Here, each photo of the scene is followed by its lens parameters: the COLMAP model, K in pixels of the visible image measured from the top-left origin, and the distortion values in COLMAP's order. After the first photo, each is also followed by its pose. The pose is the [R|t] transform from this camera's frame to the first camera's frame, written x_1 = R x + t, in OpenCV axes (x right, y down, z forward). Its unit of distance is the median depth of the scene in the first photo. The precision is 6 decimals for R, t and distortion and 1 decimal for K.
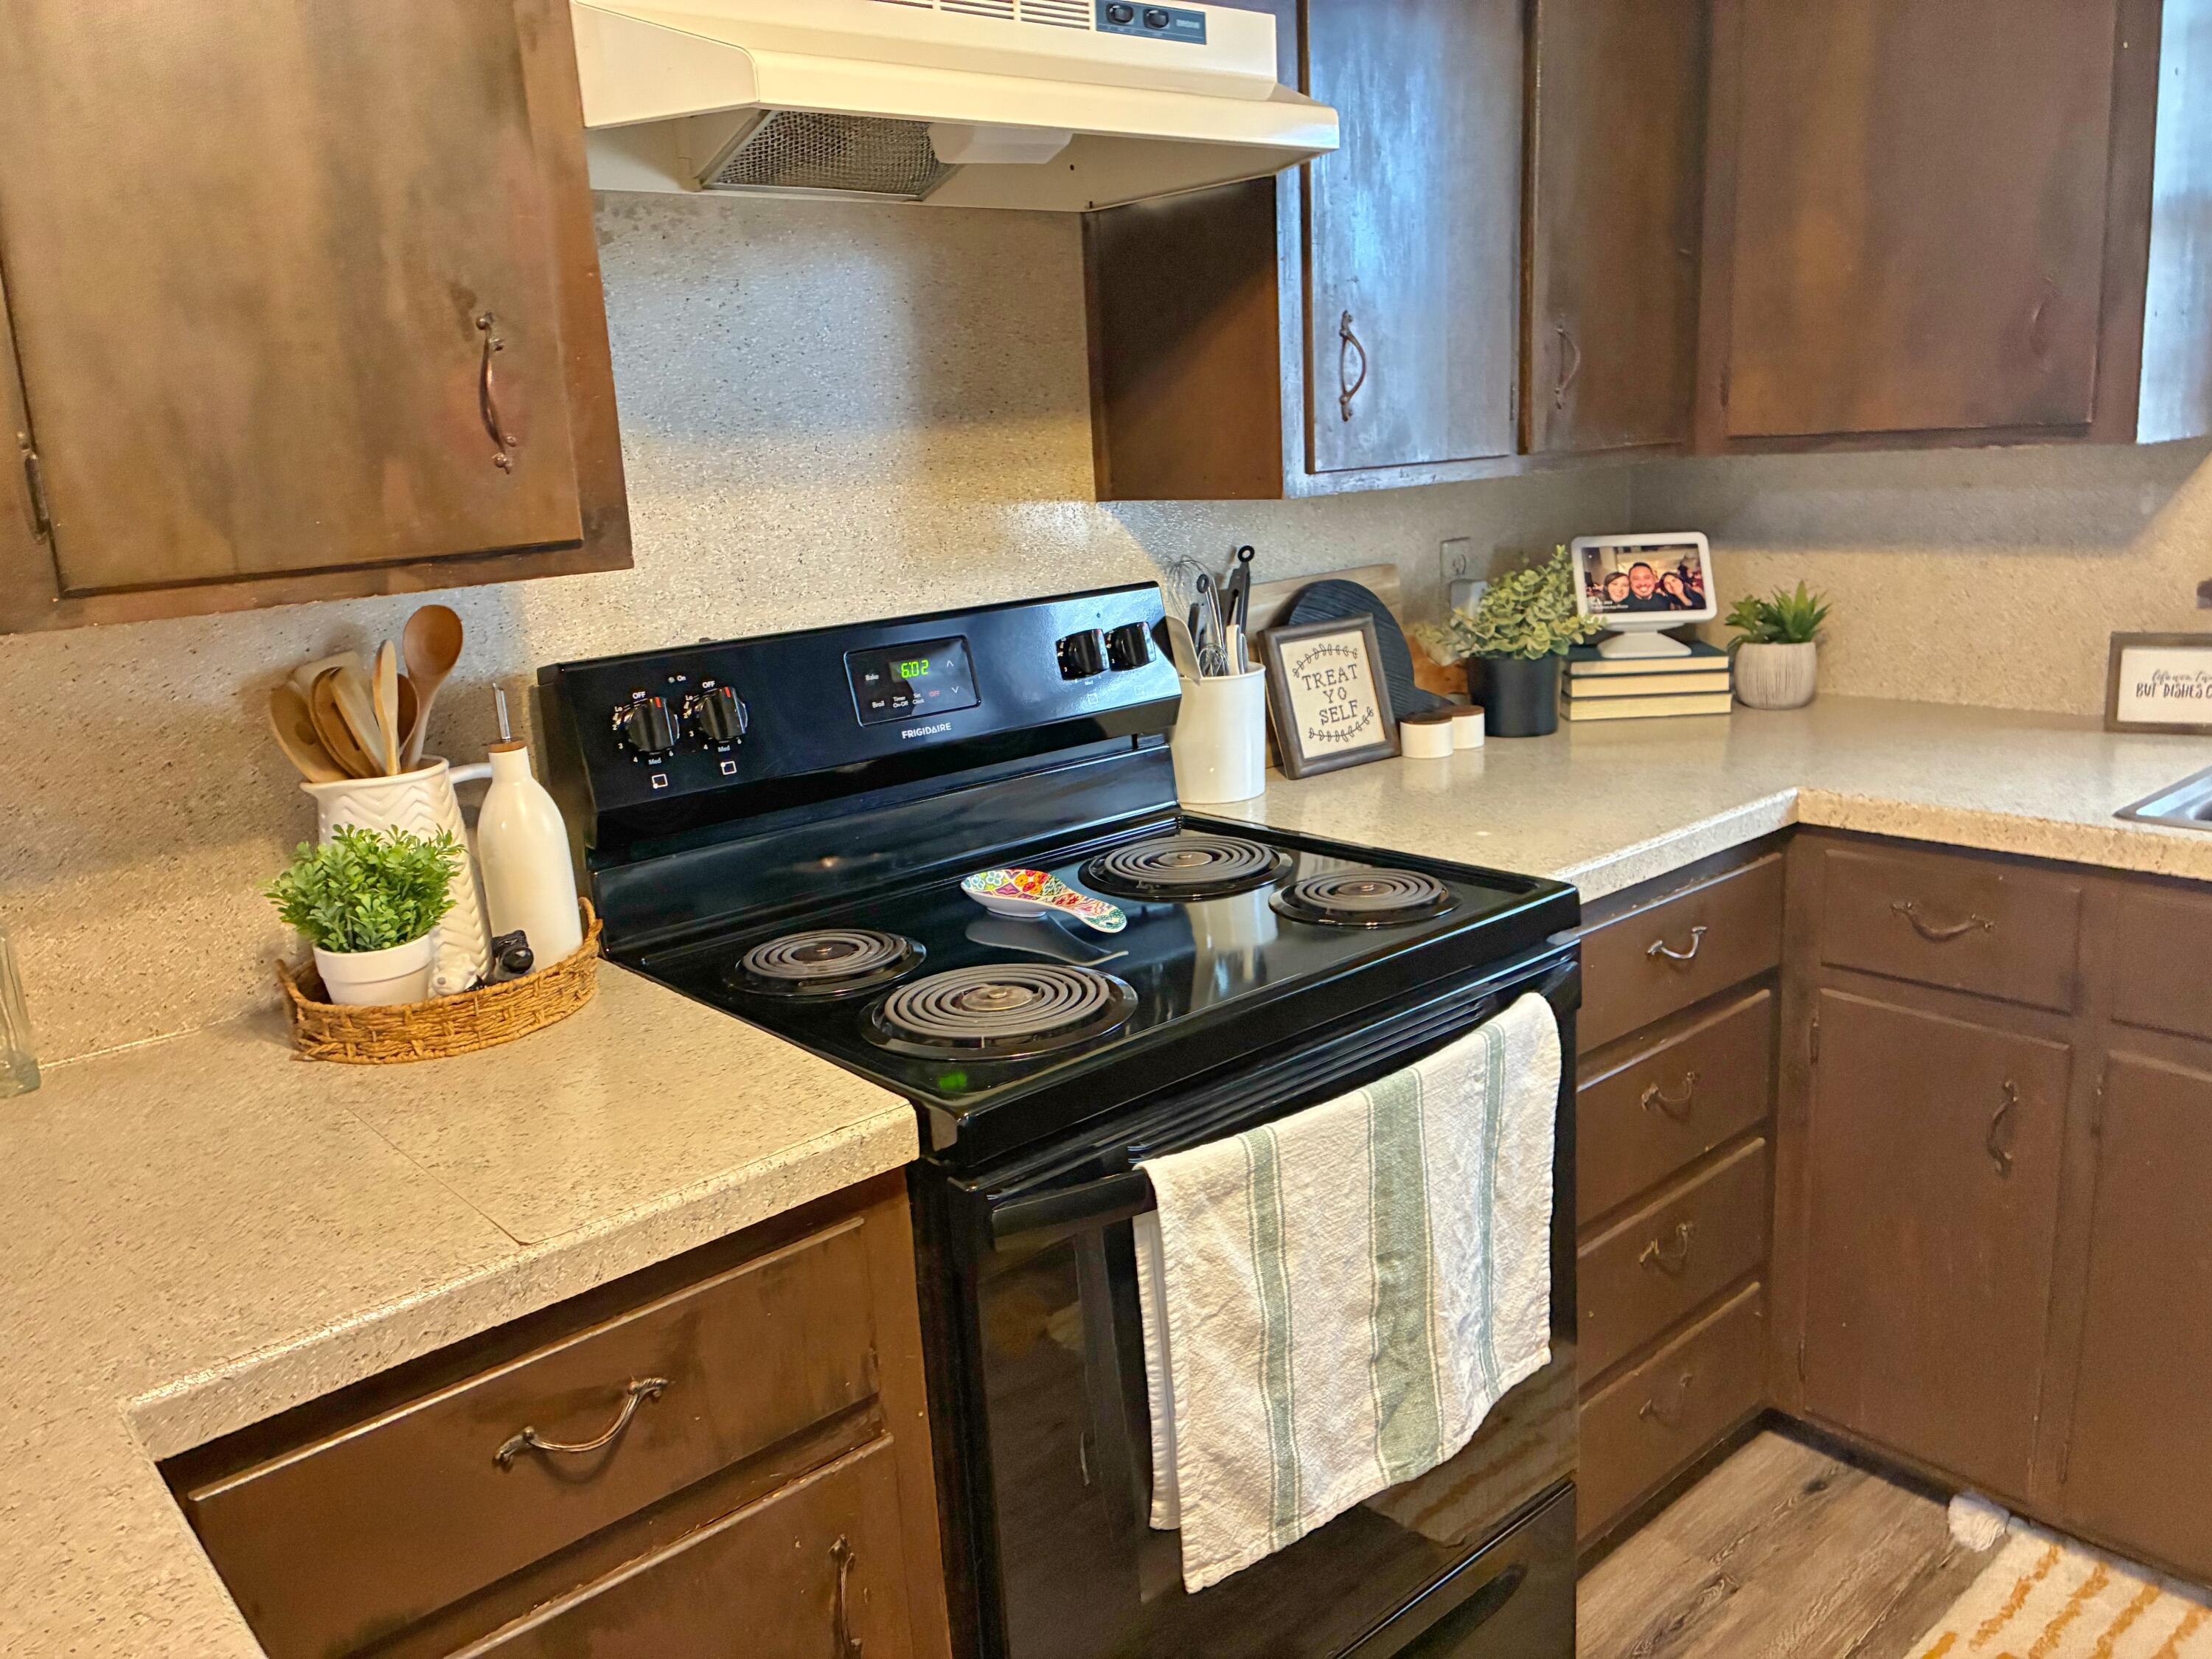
lens RADIAL K [[1673.0, 0, 1105.0], [0, 1673.0, 827.3], [0, 0, 1]] dist [0.087982, -0.109607]
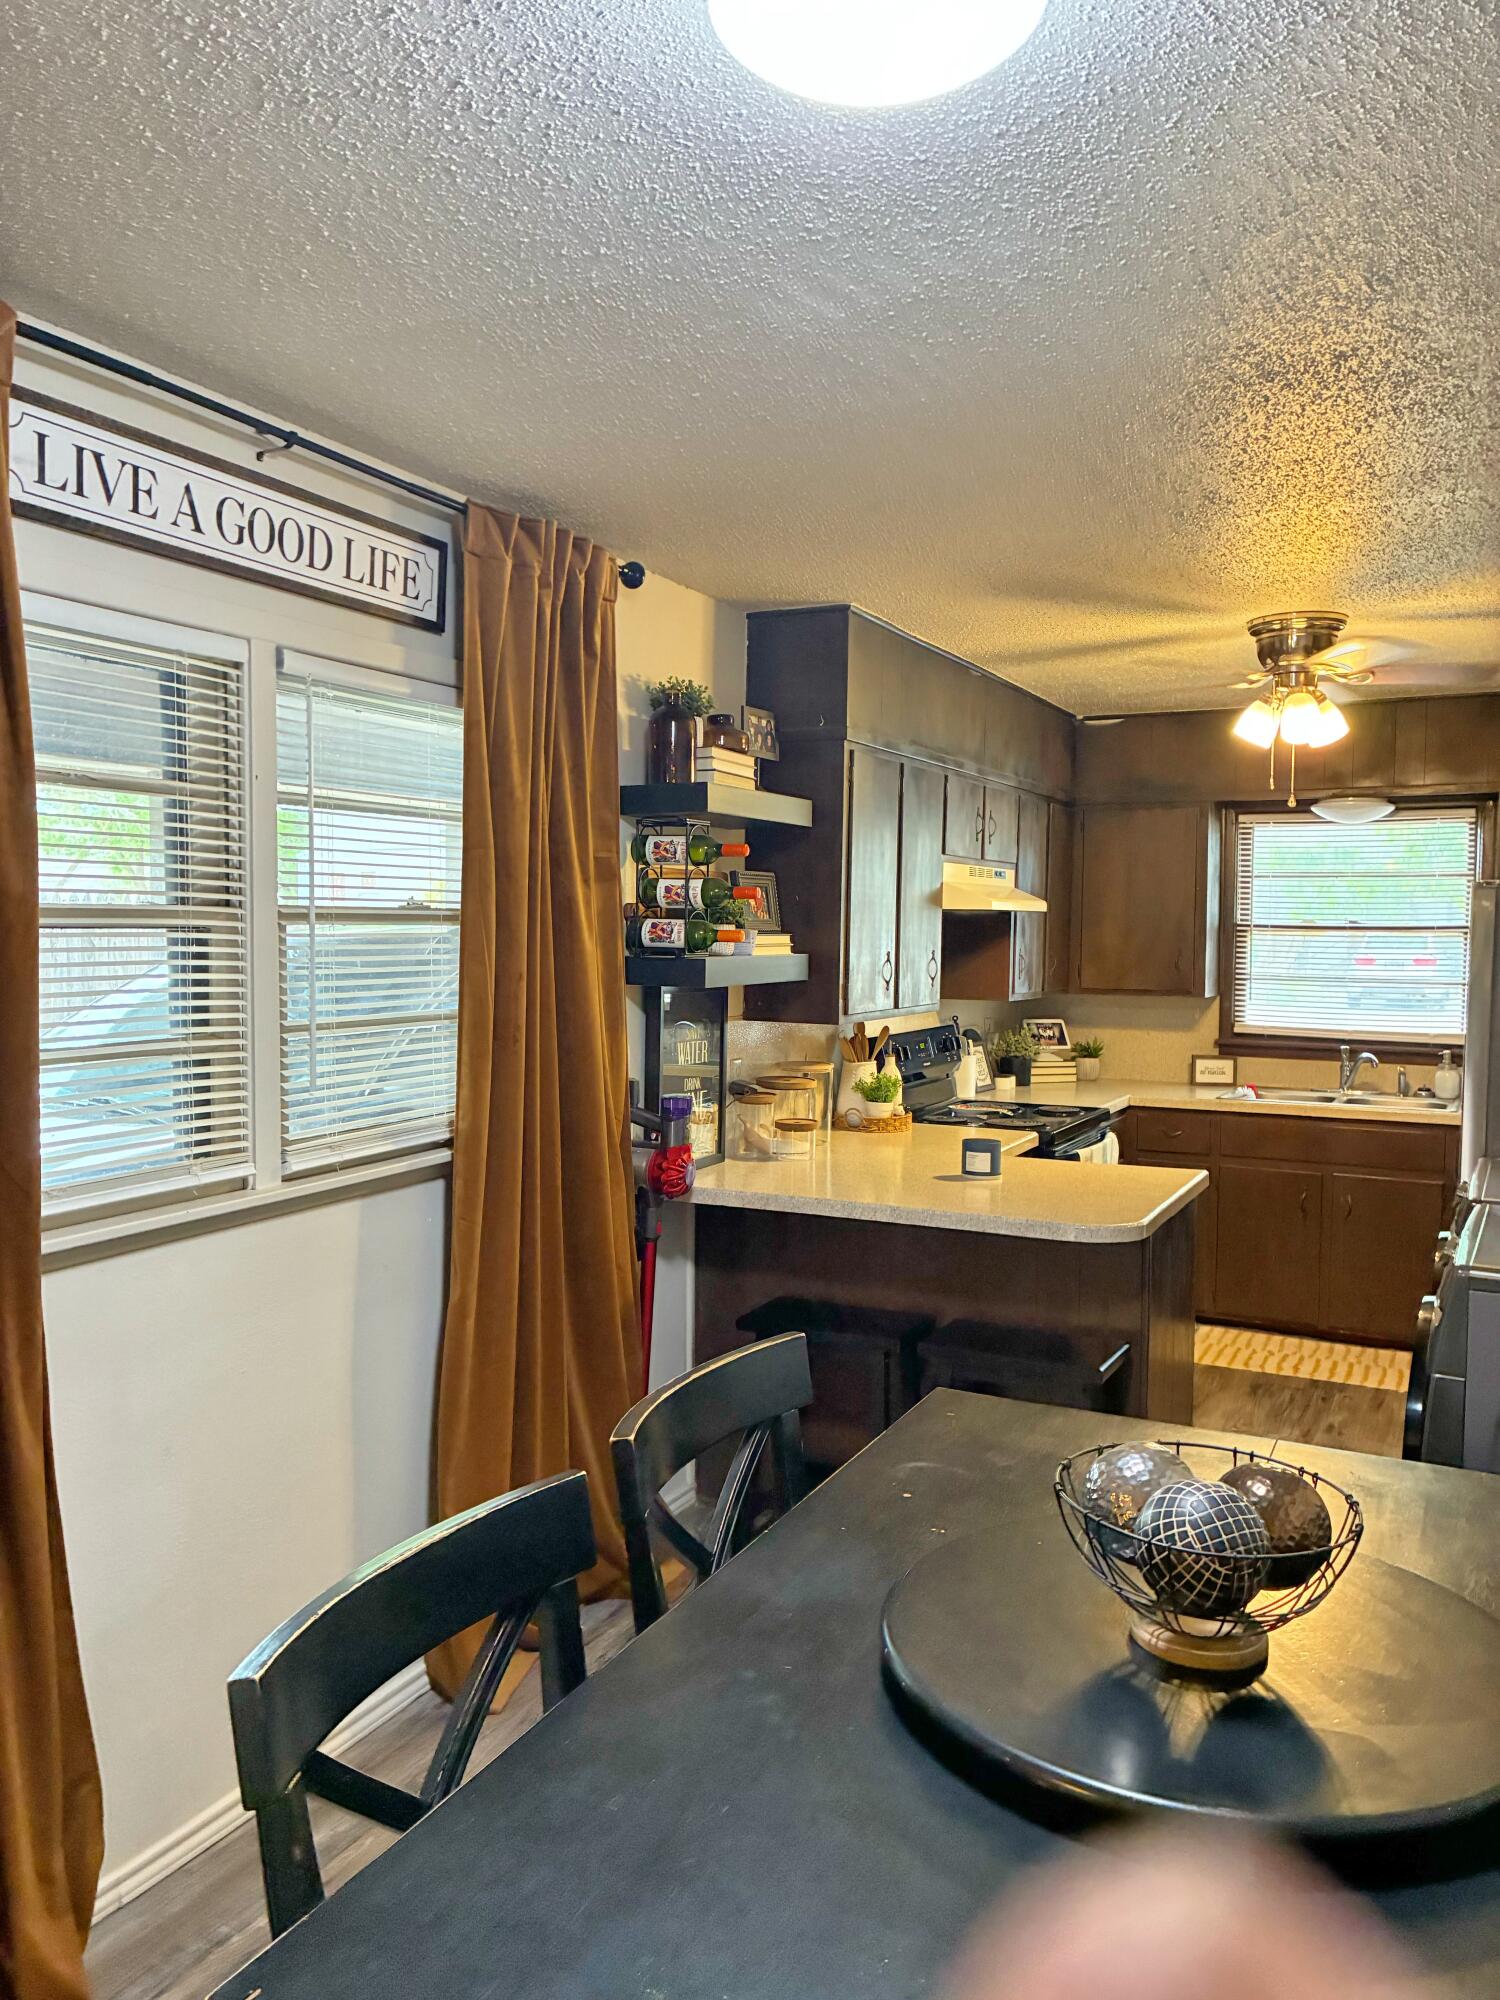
lens RADIAL K [[1490.8, 0, 750.0], [0, 1490.8, 1000.0], [0, 0, 1]] dist [0.009511, 0.006049]
pose [[0.920668, 0.049584, 0.387184, -1.235262], [0.028159, 0.980878, -0.192573, 0.294754], [-0.389329, 0.188199, 0.901667, -1.199034]]
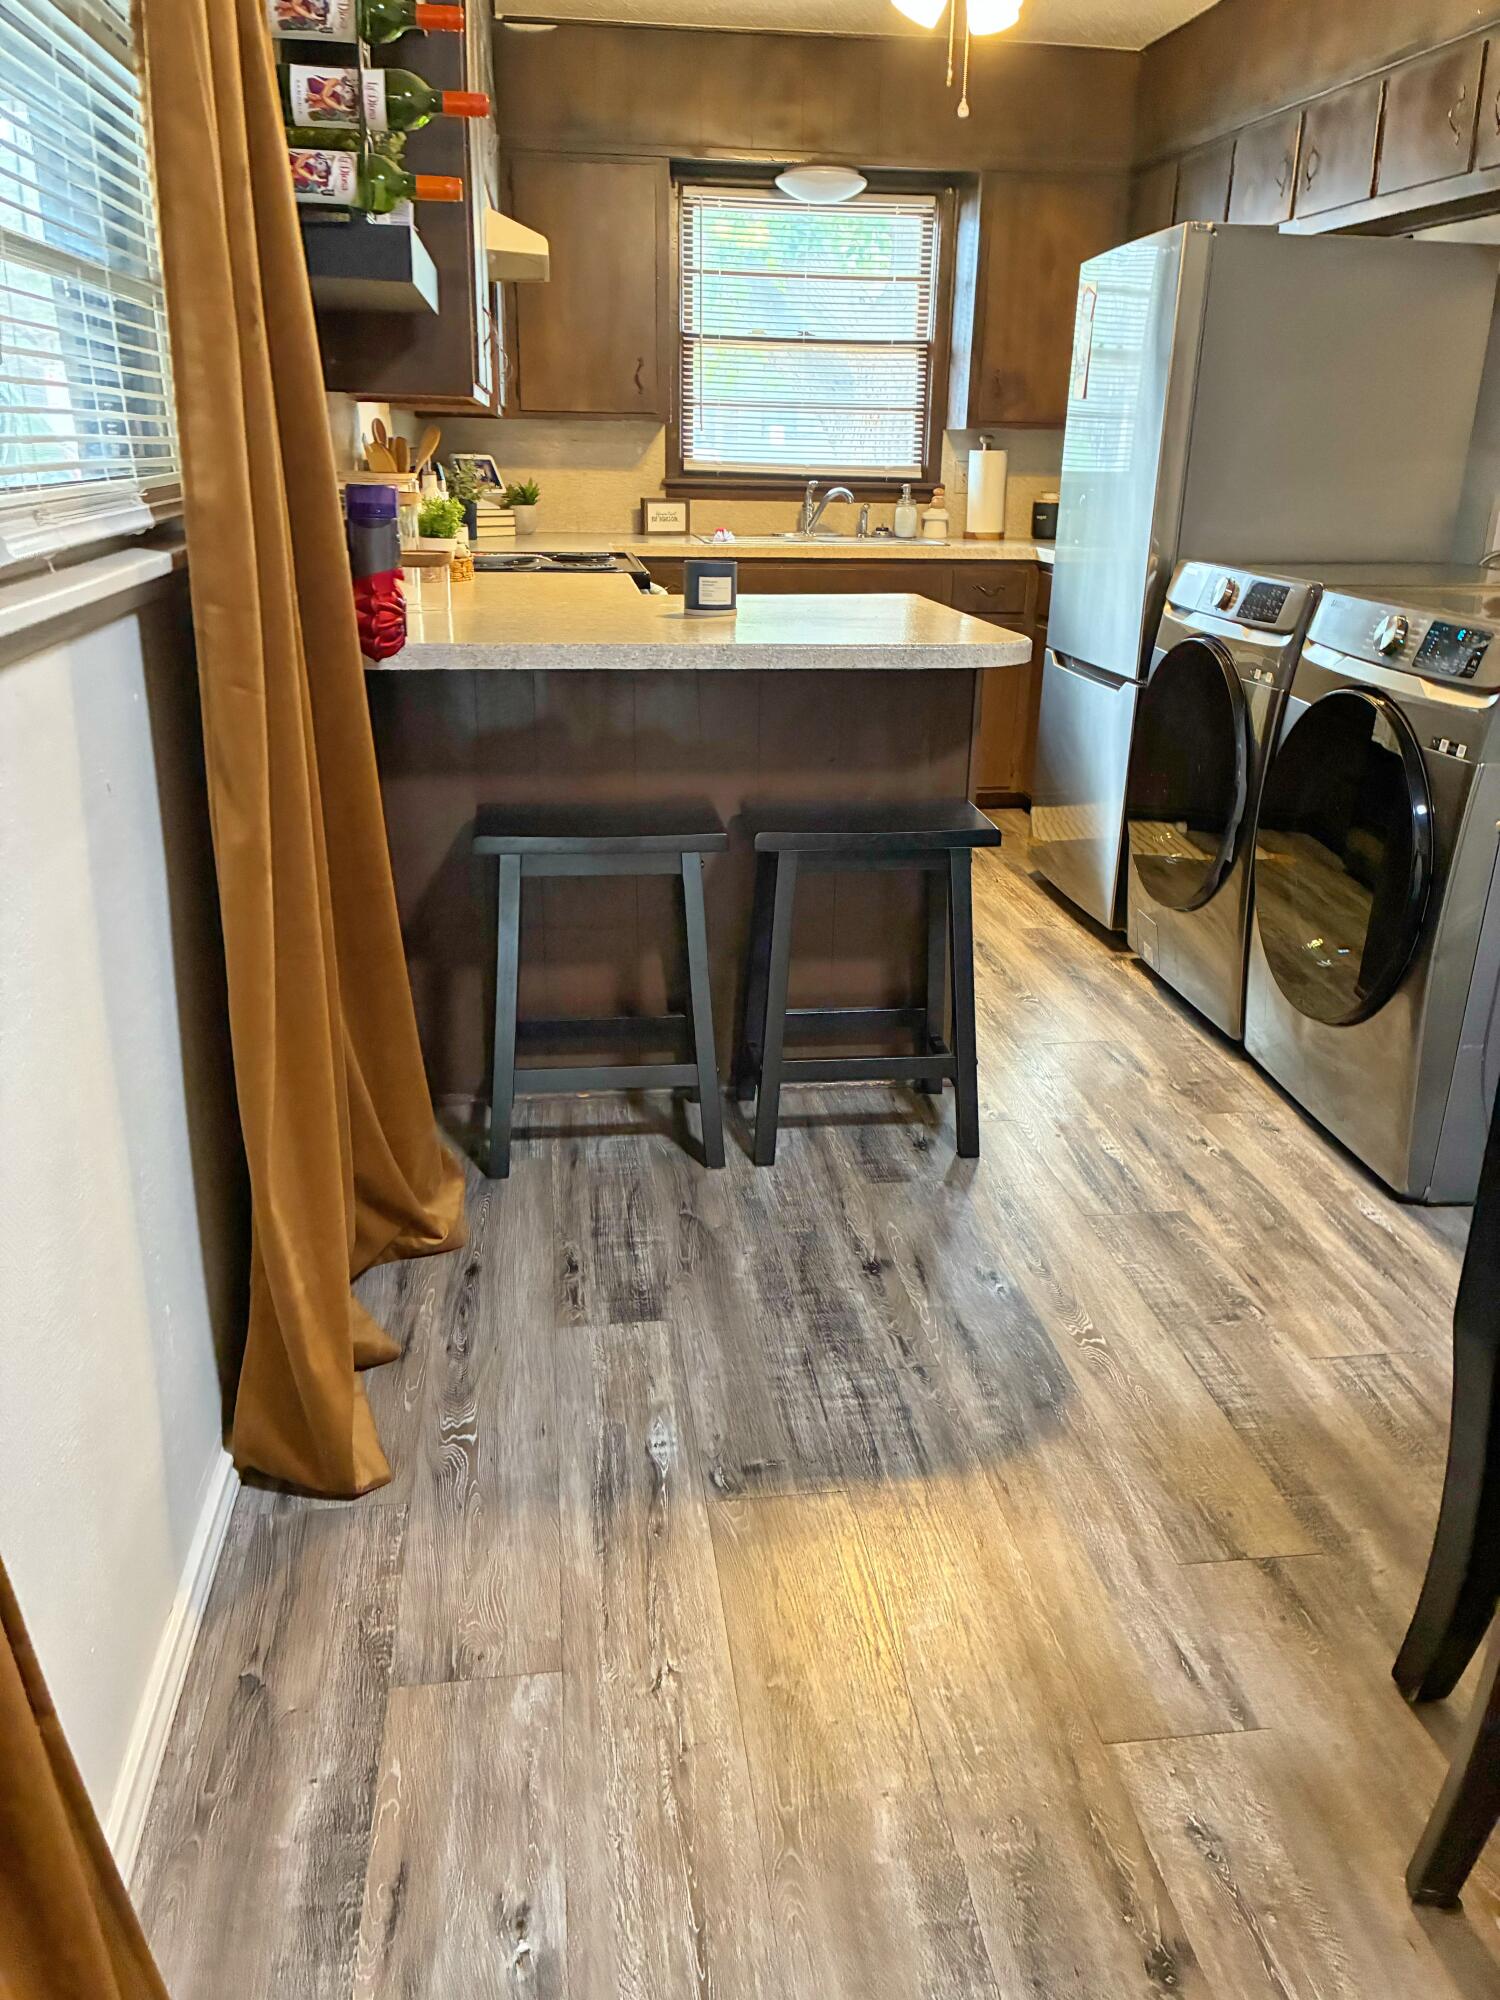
lens RADIAL K [[1490.8, 0, 750.0], [0, 1490.8, 1000.0], [0, 0, 1]] dist [0.009511, 0.006049]
pose [[0.553765, -0.223566, 0.802099, -1.381686], [0.146640, 0.974411, 0.170354, 0.281570], [-0.819659, 0.023284, 0.572378, -0.485492]]
